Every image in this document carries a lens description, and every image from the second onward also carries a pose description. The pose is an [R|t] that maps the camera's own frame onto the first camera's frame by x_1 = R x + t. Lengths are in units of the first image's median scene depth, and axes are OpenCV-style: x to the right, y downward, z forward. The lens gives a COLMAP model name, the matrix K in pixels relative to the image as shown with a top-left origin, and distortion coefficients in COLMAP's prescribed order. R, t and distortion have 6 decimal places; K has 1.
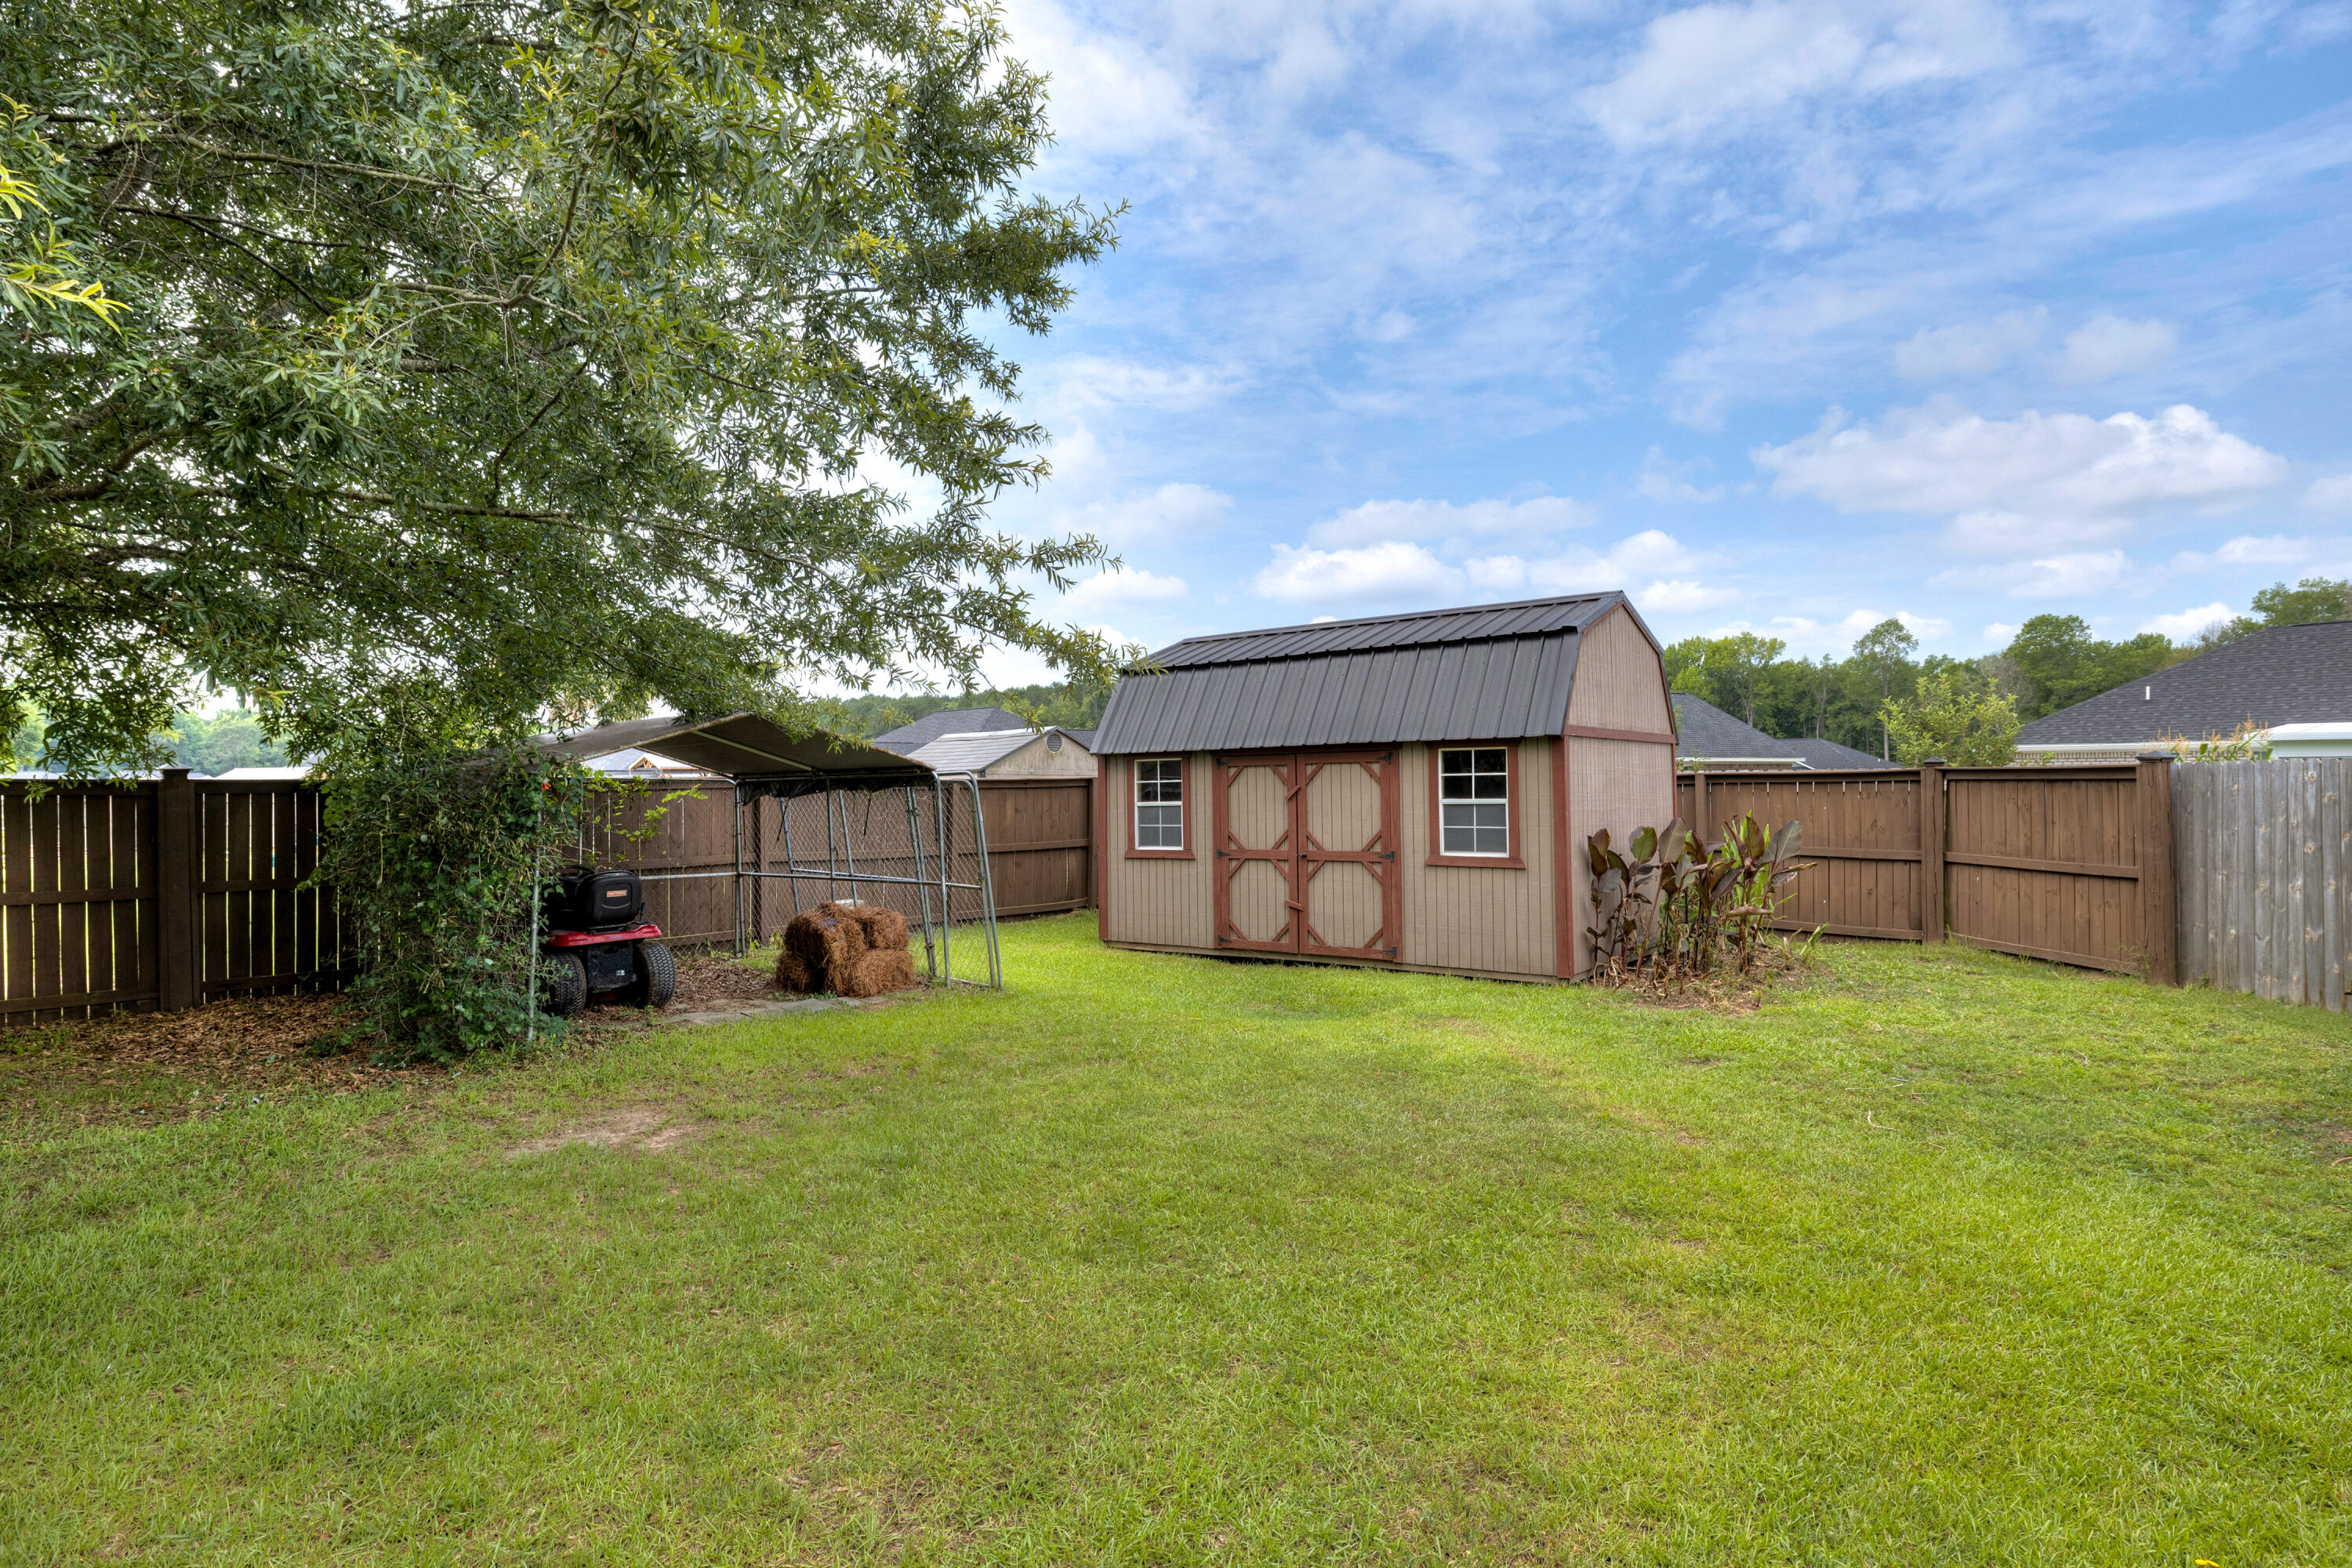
lens RADIAL K [[1267.8, 0, 1176.0], [0, 1267.8, 784.0], [0, 0, 1]] dist [0.002365, 0.000351]
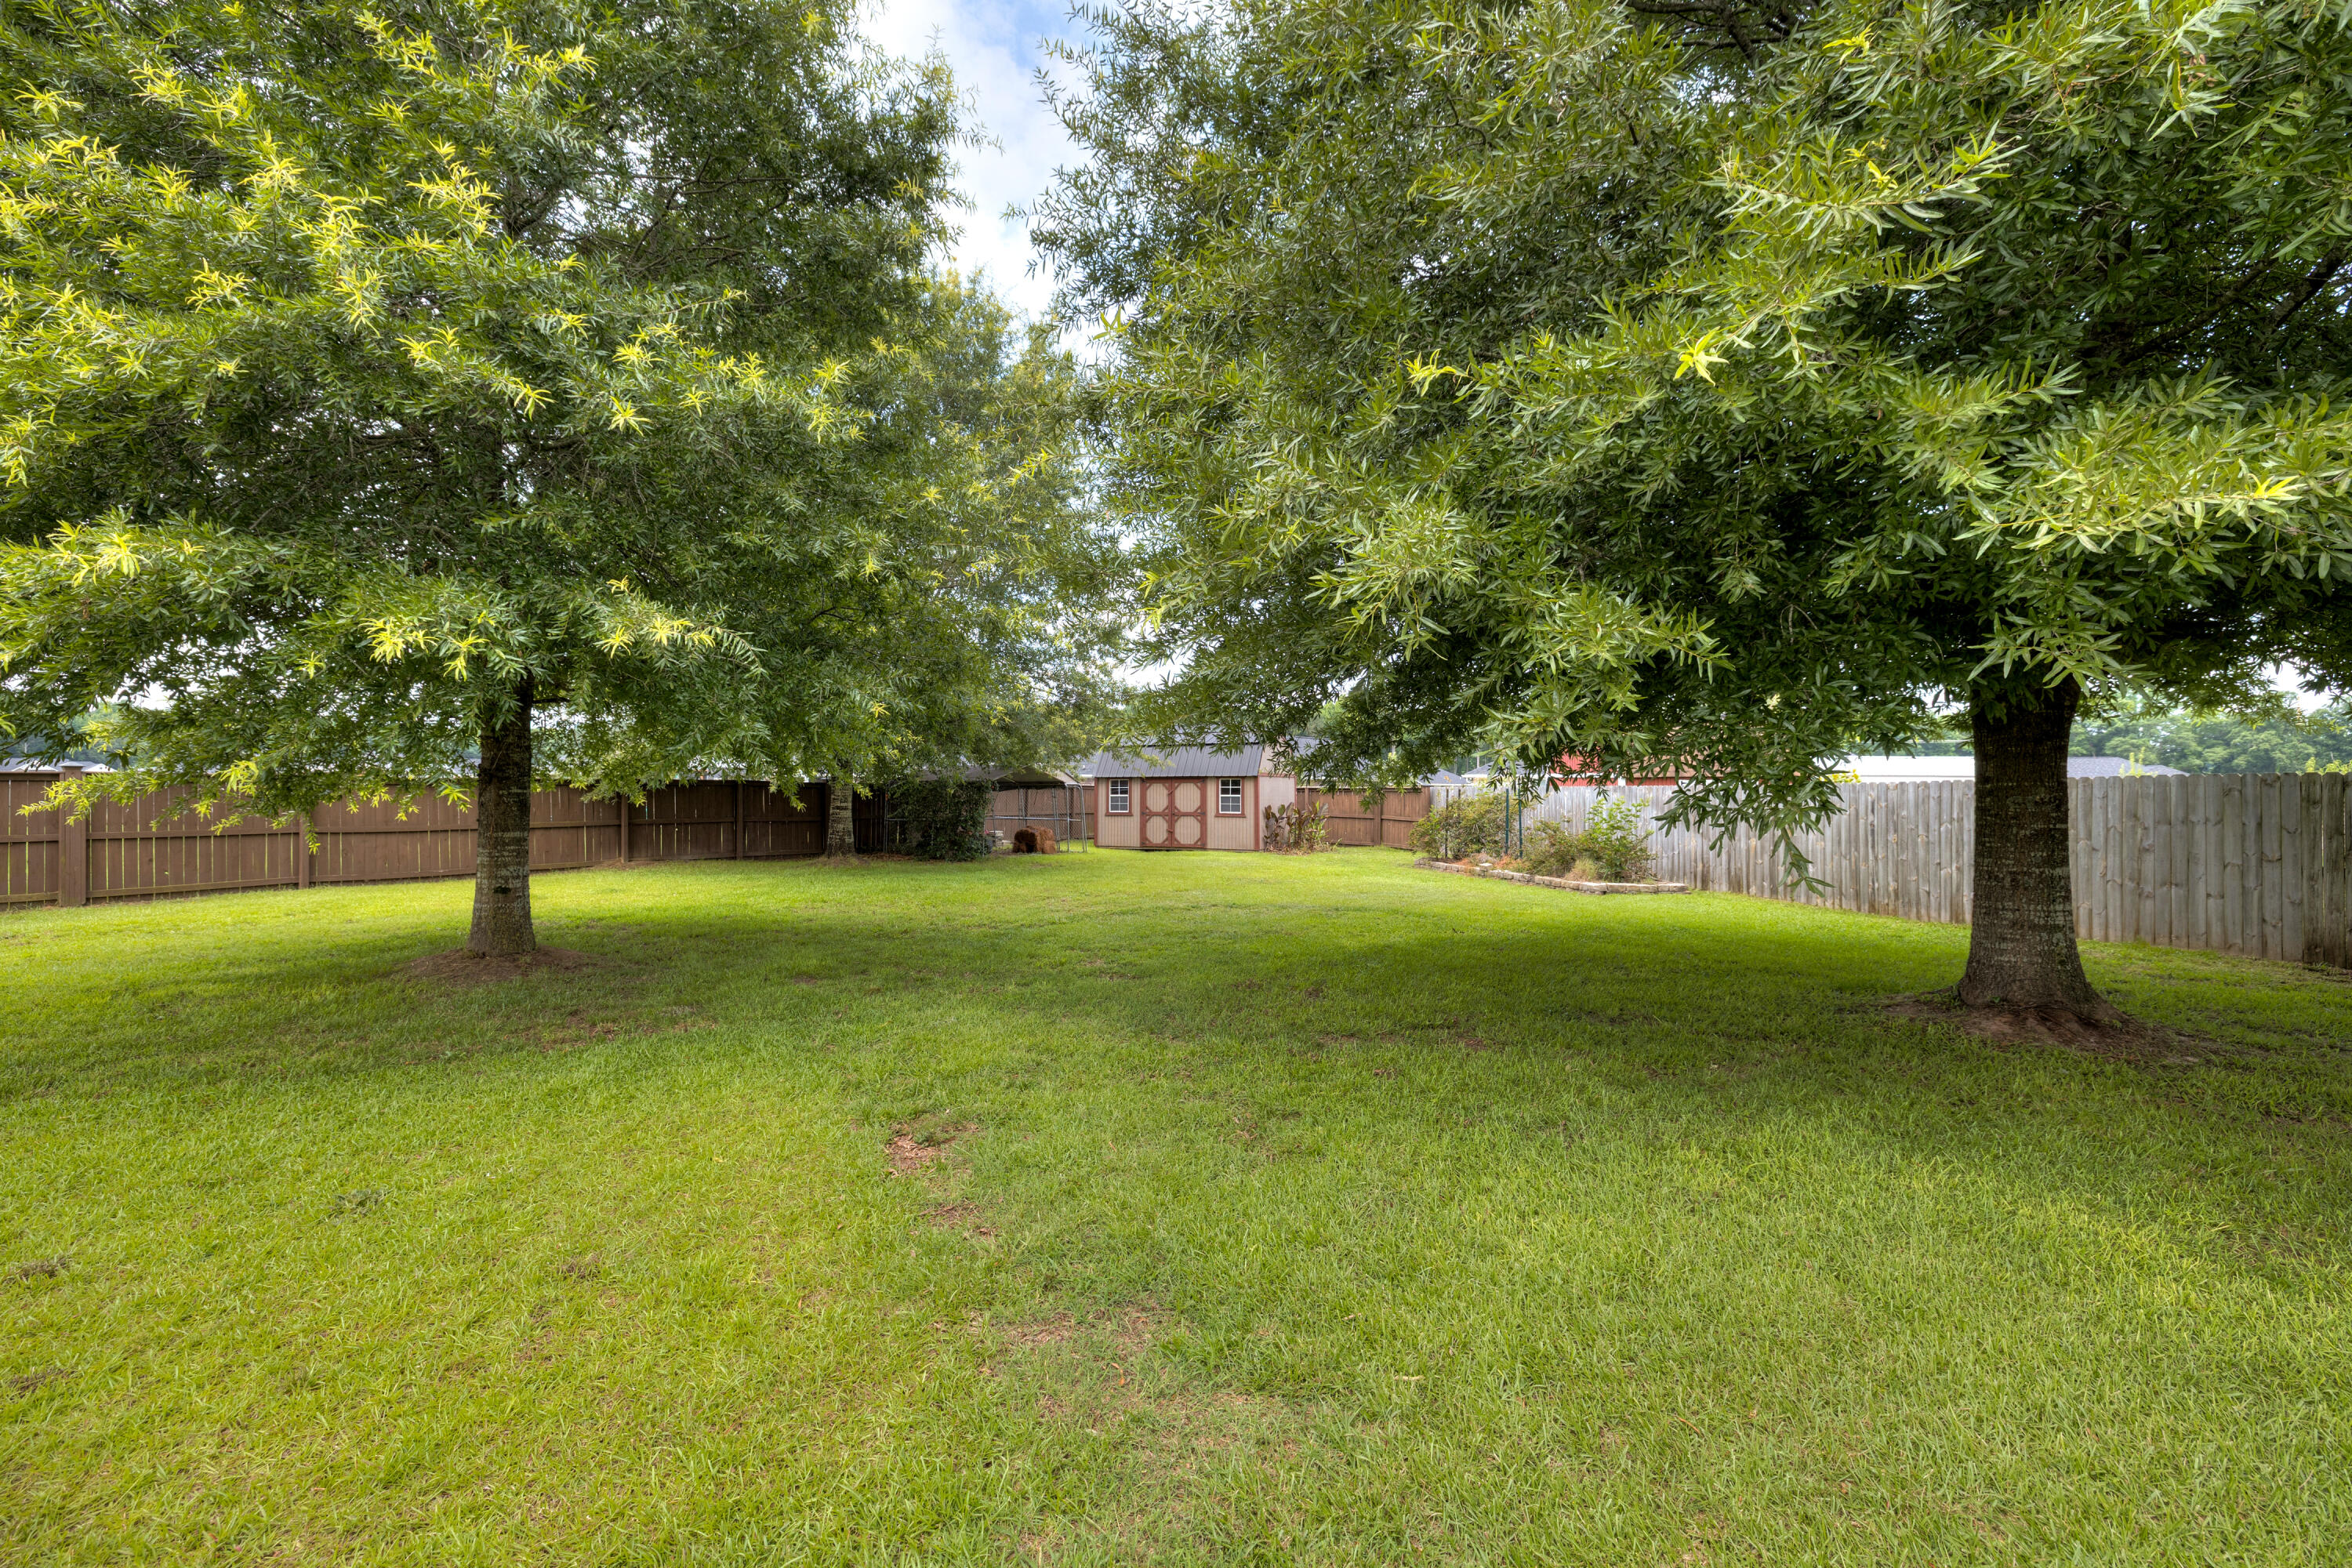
lens RADIAL K [[1014.6, 0, 1176.0], [0, 1014.6, 784.0], [0, 0, 1]] dist [0.002853, 0.000362]
pose [[0.979528, 0.017386, 0.200555, -0.378503], [-0.015830, 0.999831, -0.009359, 0.009299], [-0.200684, 0.005993, 0.979638, -1.353876]]
